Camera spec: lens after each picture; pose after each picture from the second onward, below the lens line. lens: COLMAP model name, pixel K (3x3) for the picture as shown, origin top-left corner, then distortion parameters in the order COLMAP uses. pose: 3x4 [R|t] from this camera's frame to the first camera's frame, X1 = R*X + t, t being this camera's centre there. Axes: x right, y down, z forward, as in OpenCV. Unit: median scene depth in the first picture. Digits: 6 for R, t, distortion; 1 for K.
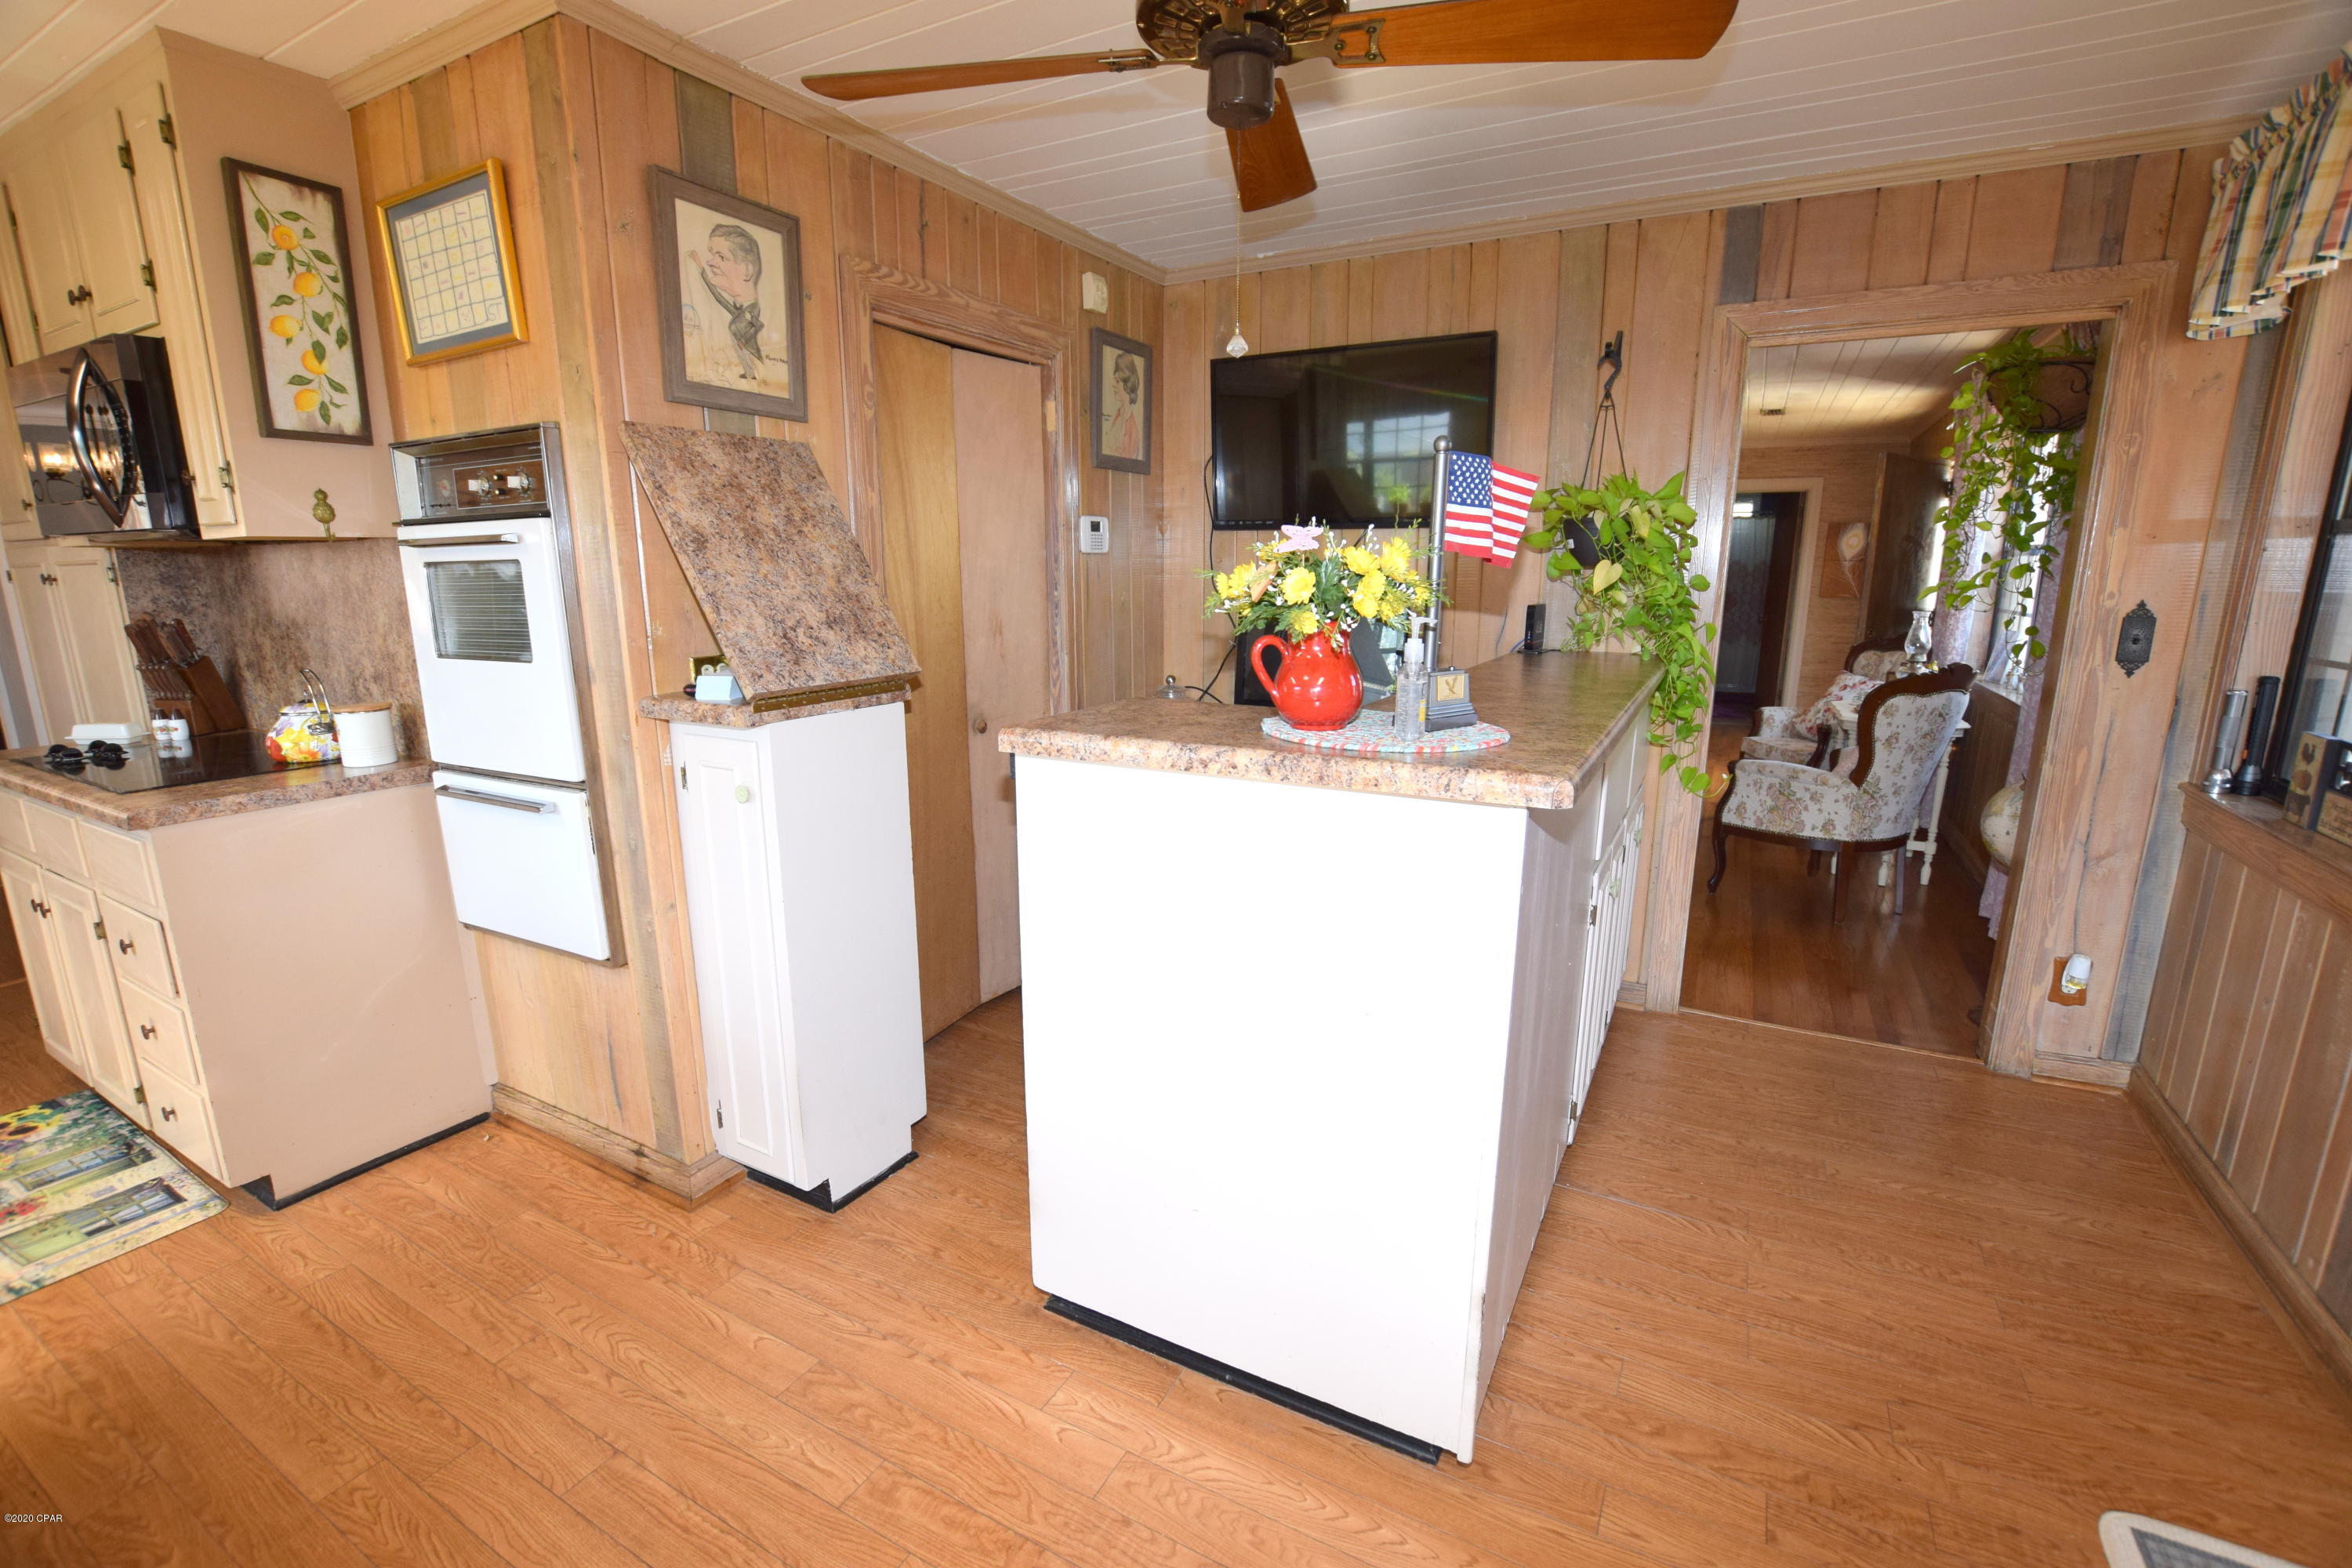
lens RADIAL K [[1034.7, 0, 1172.4], [0, 1034.7, 787.2], [0, 0, 1]] dist [-0.036185, 0.005905]
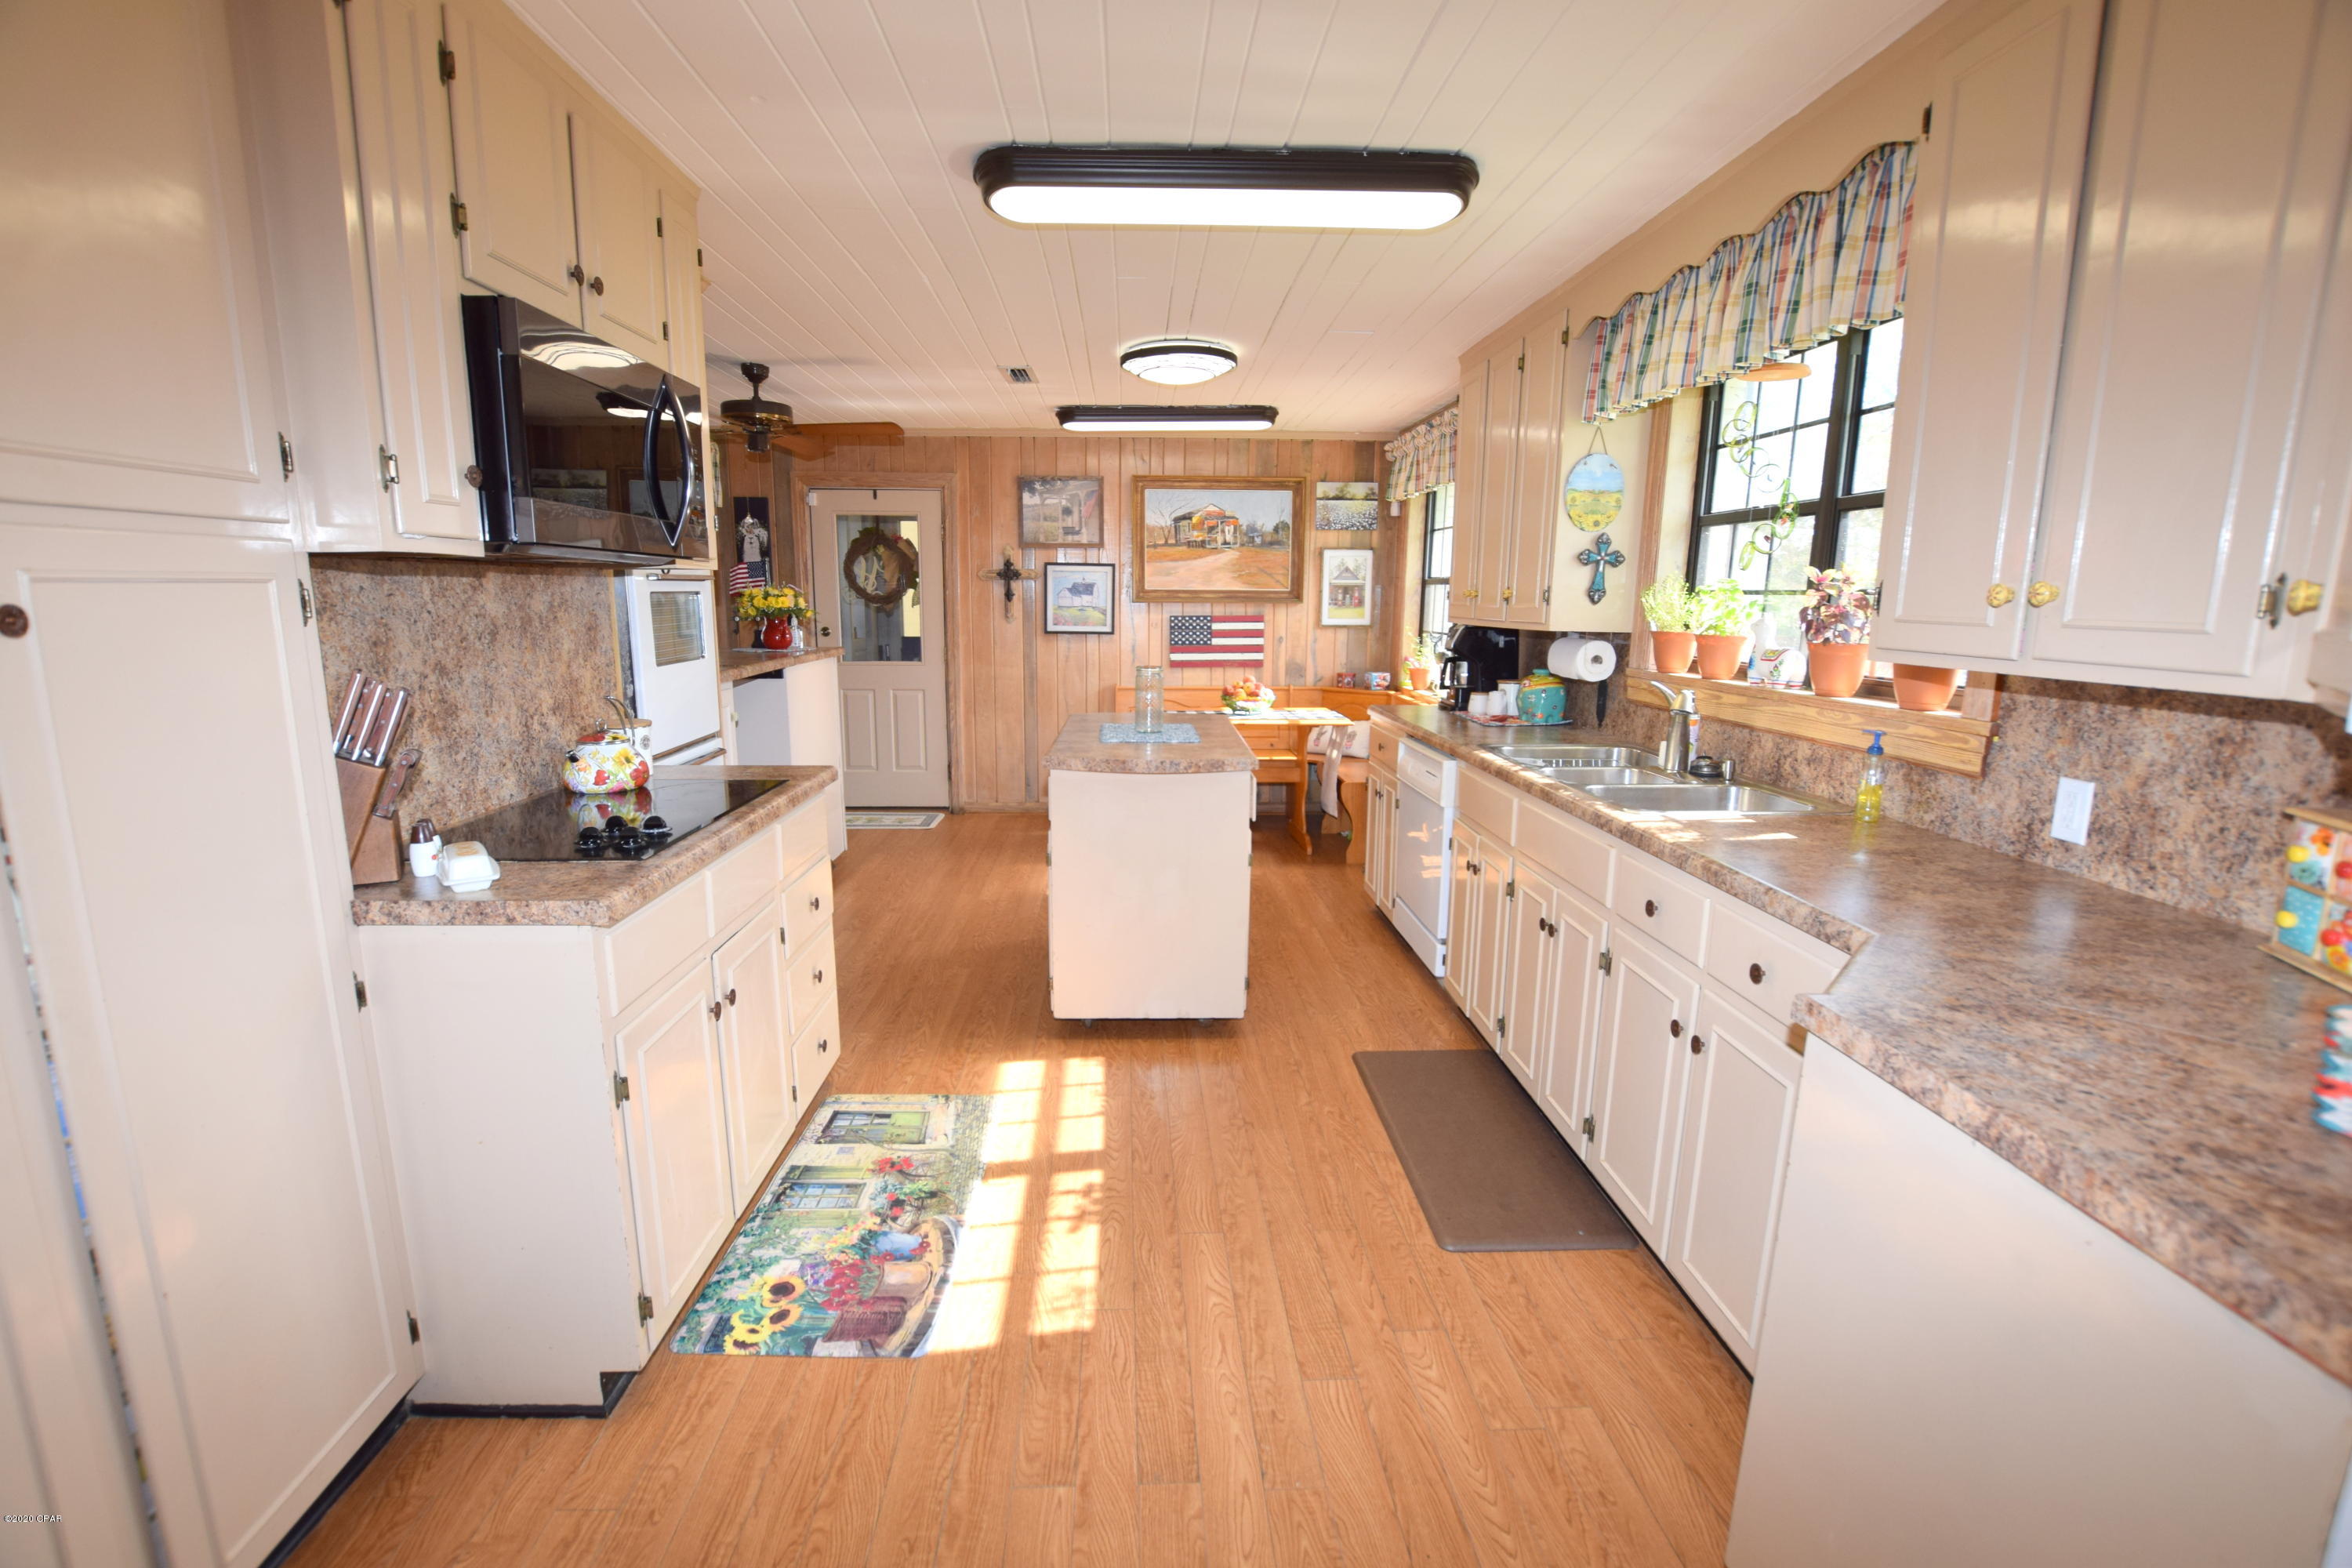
lens RADIAL K [[1034.7, 0, 1172.4], [0, 1034.7, 787.2], [0, 0, 1]] dist [-0.036185, 0.005905]
pose [[-0.526099, -0.155482, 0.836089, -2.183377], [0.176751, 0.941685, 0.286337, -0.241563], [-0.831853, 0.298421, -0.467938, 1.123739]]
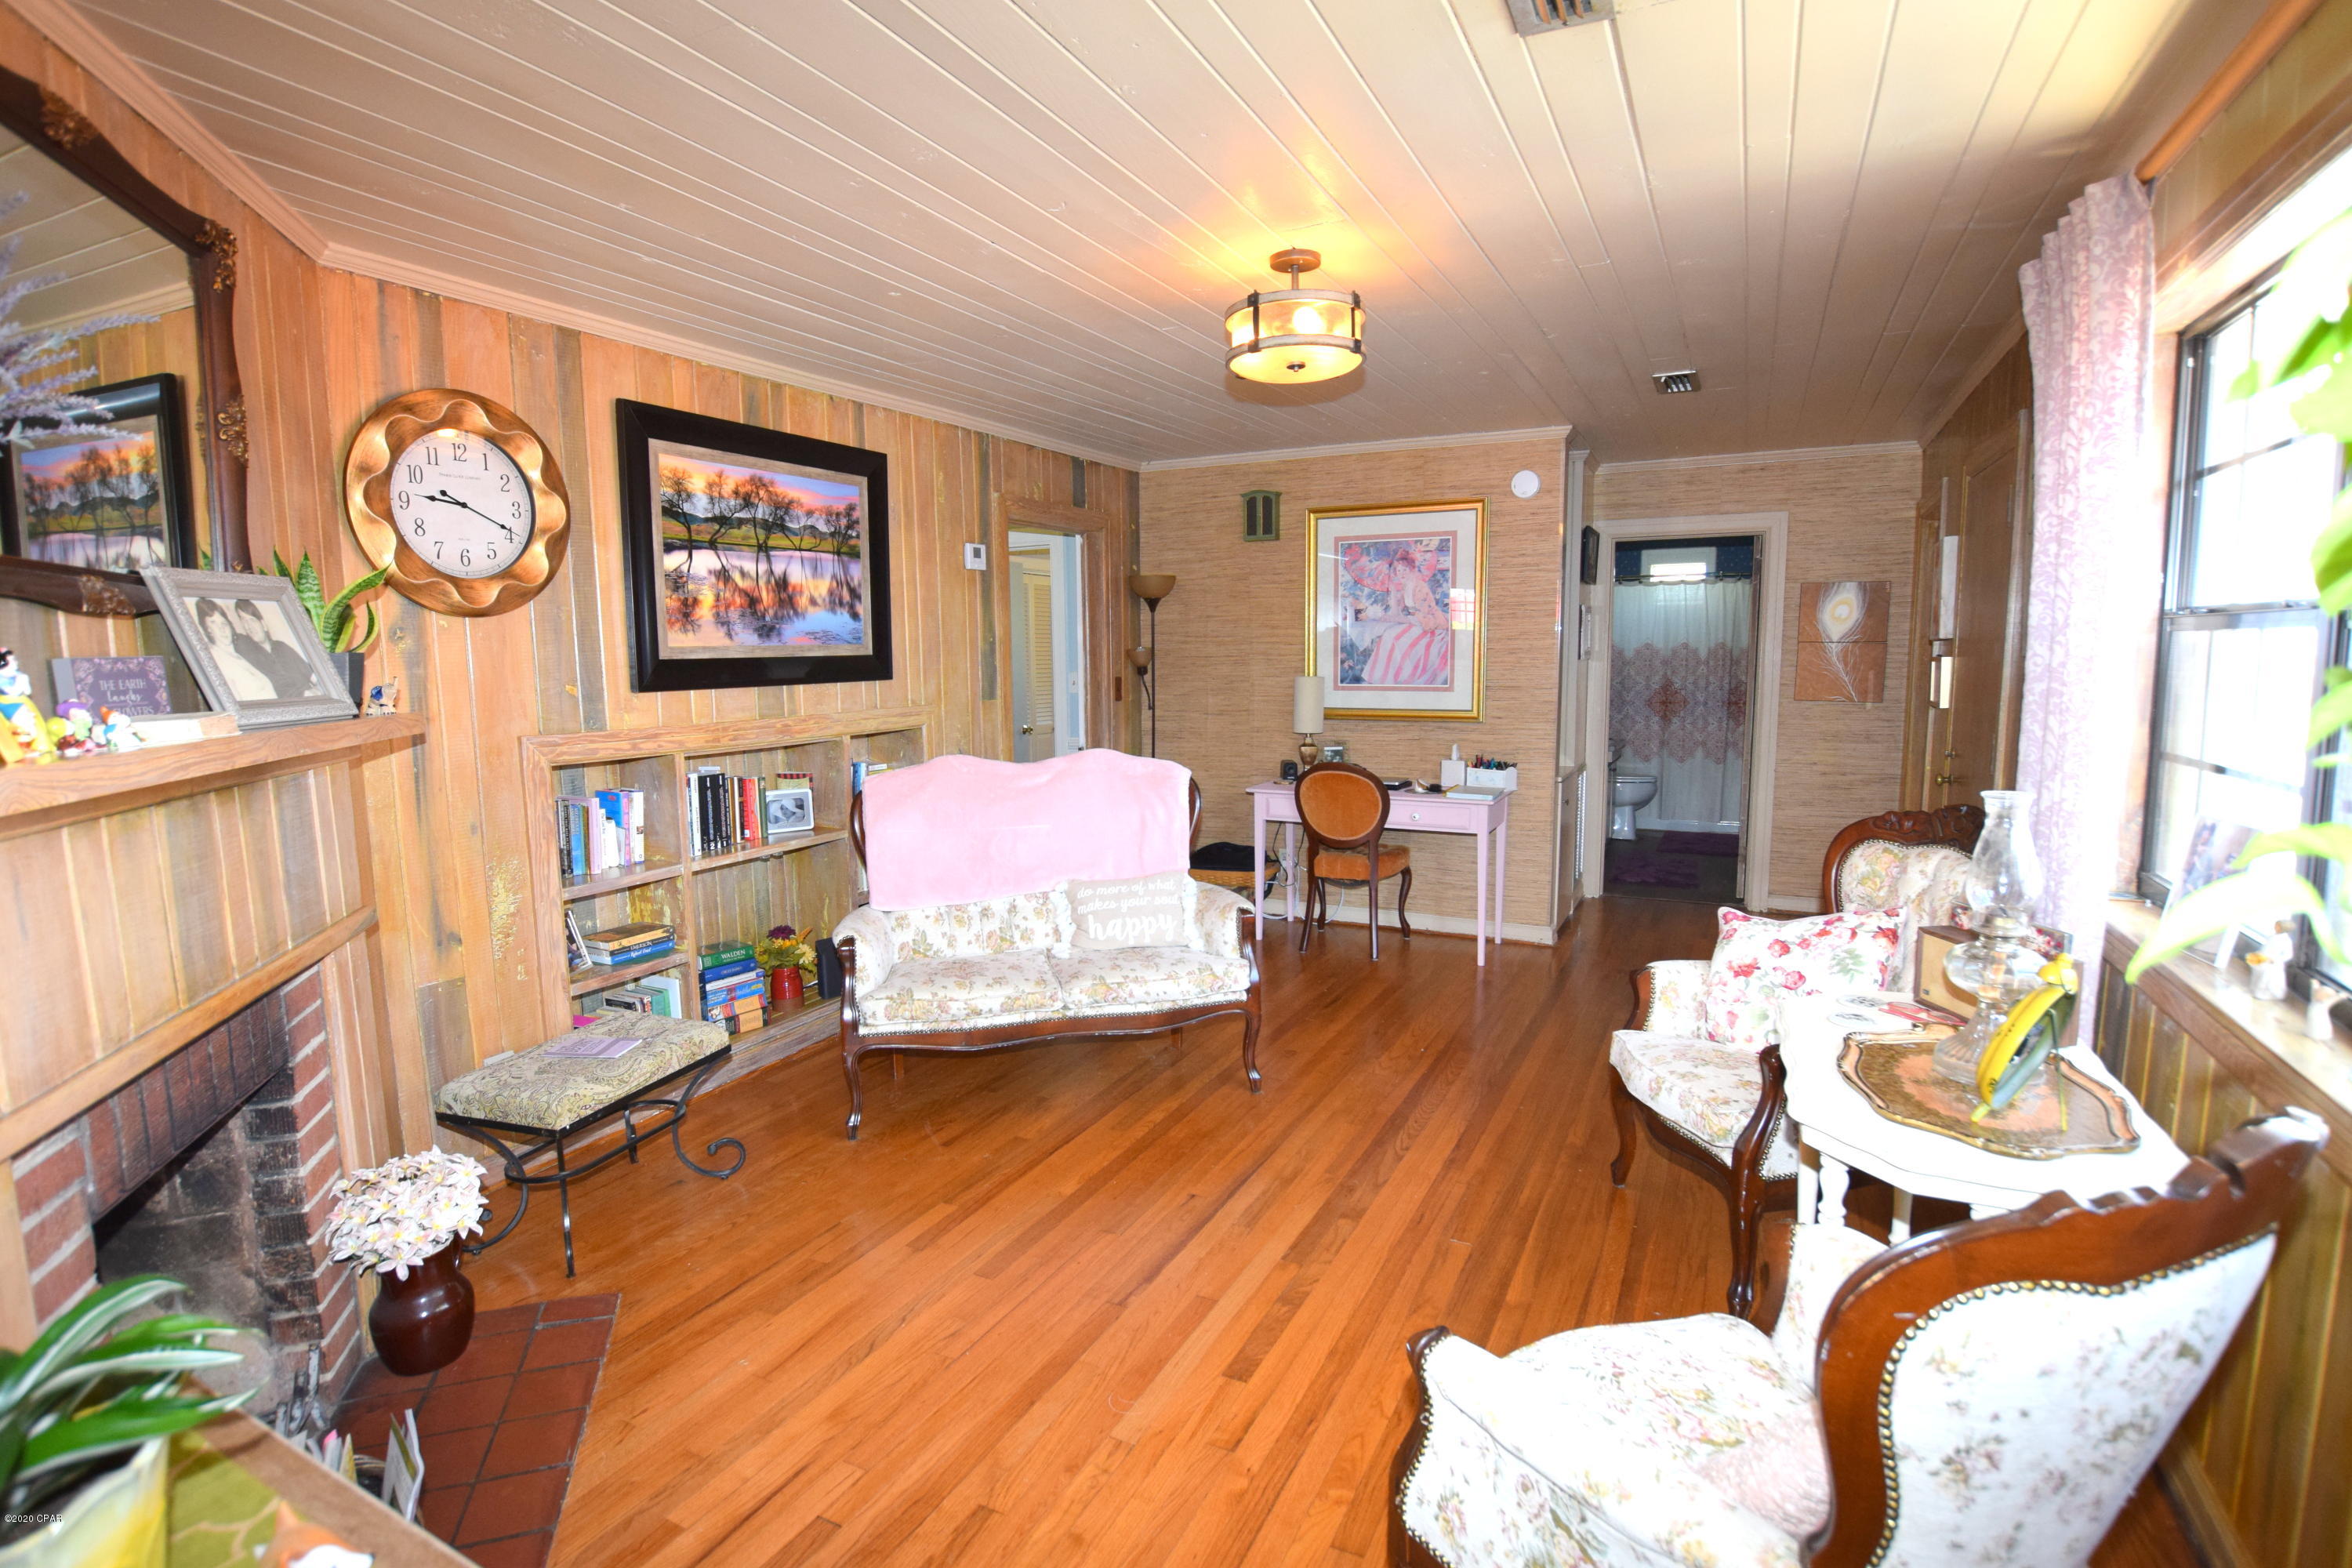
lens RADIAL K [[1133.1, 0, 1176.0], [0, 1133.1, 784.0], [0, 0, 1]] dist [-0.021201, 0.000092]
pose [[0.999368, -0.011830, 0.033516, 0.899733], [0.014968, 0.995367, -0.094975, -0.294740], [-0.032237, 0.095417, 0.994915, 1.280423]]
